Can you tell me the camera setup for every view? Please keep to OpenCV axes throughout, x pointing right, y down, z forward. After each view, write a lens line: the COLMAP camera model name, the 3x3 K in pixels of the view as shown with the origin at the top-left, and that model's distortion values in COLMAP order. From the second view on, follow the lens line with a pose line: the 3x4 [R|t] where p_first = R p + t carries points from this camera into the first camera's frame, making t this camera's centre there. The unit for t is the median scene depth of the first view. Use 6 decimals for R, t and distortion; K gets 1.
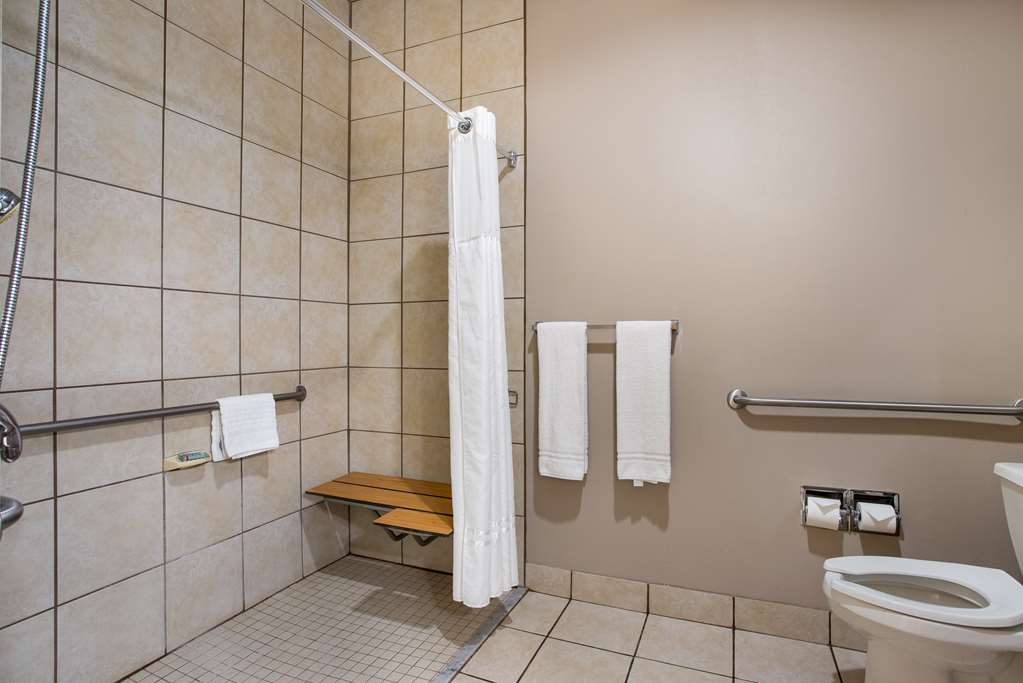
lens RADIAL K [[530.9, 0, 509.5], [0, 530.9, 335.3], [0, 0, 1]] dist [-0.068411, 0.032073]
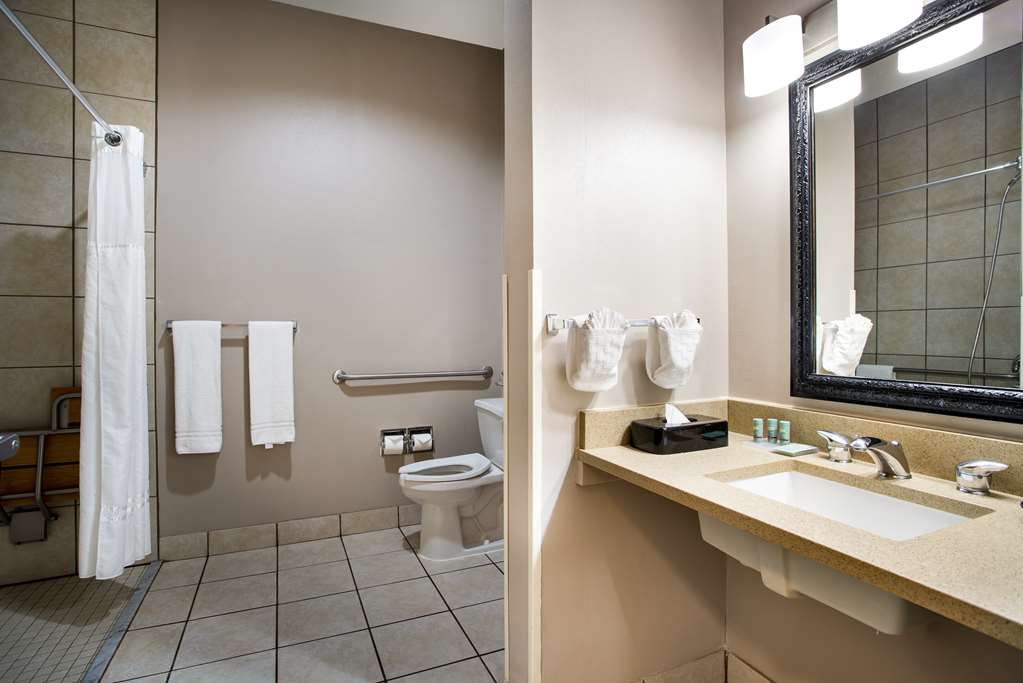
lens RADIAL K [[503.1, 0, 507.0], [0, 503.1, 338.7], [0, 0, 1]] dist [-0.079344, 0.035565]
pose [[0.676828, -0.006372, 0.736113, -0.254702], [-0.003507, 0.999923, 0.011880, -0.000804], [-0.736133, -0.010623, 0.676754, -0.258641]]
